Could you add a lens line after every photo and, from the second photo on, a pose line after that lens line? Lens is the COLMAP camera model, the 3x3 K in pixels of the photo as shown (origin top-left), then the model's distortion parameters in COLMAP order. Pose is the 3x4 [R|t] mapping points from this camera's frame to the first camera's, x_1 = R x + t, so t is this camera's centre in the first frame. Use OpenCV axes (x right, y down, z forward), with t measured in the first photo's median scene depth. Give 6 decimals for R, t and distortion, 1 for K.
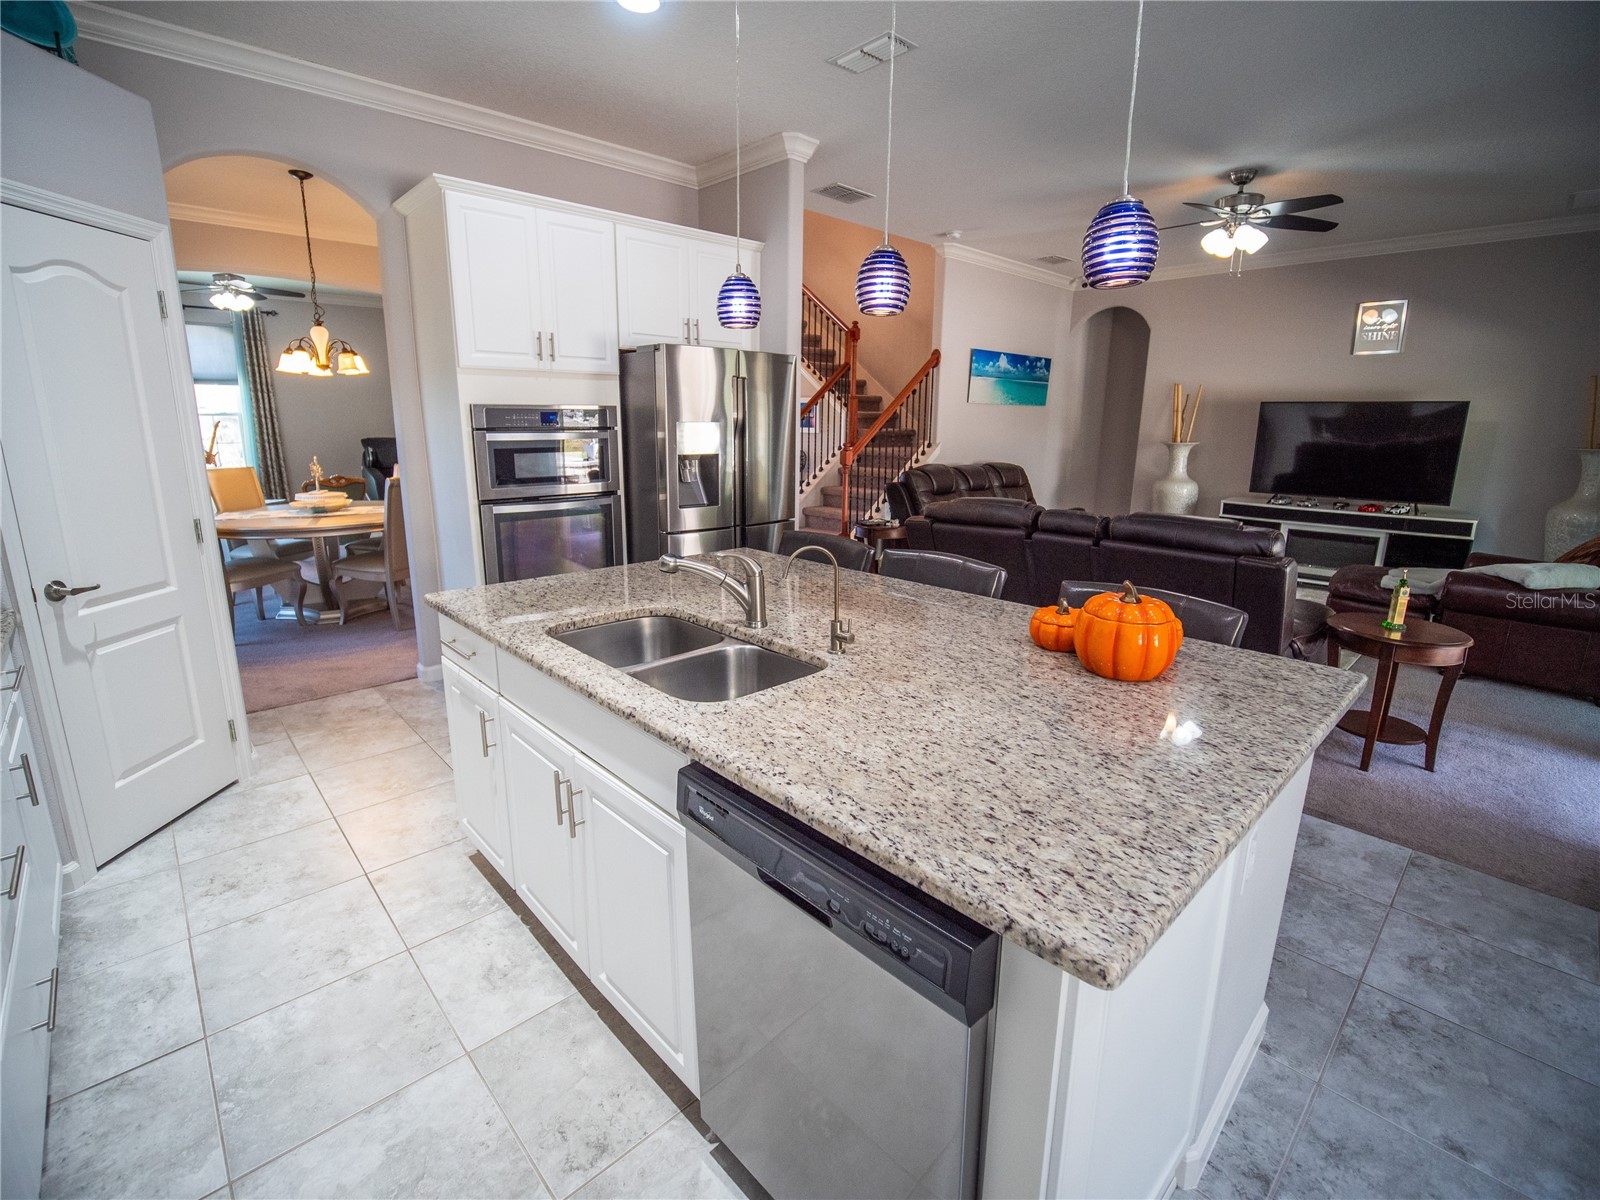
lens RADIAL K [[727.3, 0, 783.9], [0, 727.3, 585.5], [0, 0, 1]] dist [-0.018493, -0.000388]
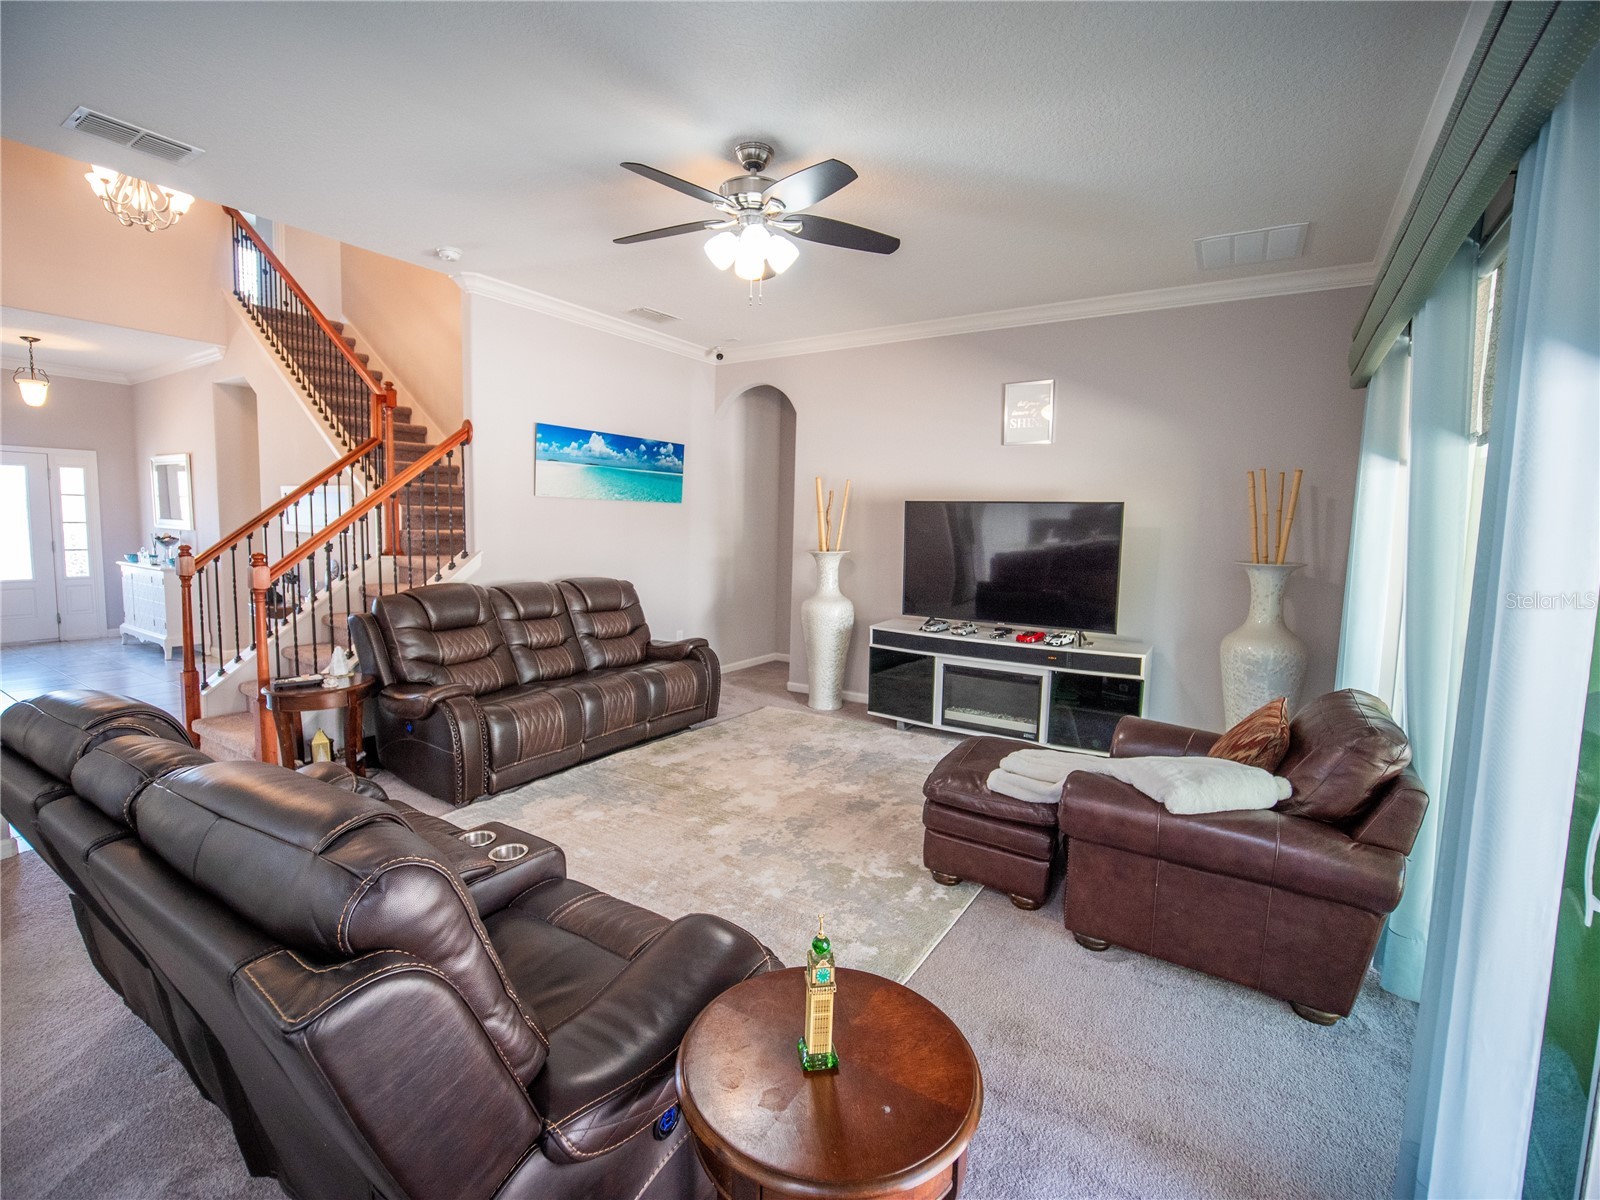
lens RADIAL K [[727.3, 0, 791.1], [0, 727.3, 589.8], [0, 0, 1]] dist [-0.018493, -0.000388]
pose [[0.970821, -0.009107, 0.239634, 0.330883], [0.039710, 0.991588, -0.123189, -0.062510], [-0.236496, 0.129110, 0.963016, 0.265655]]
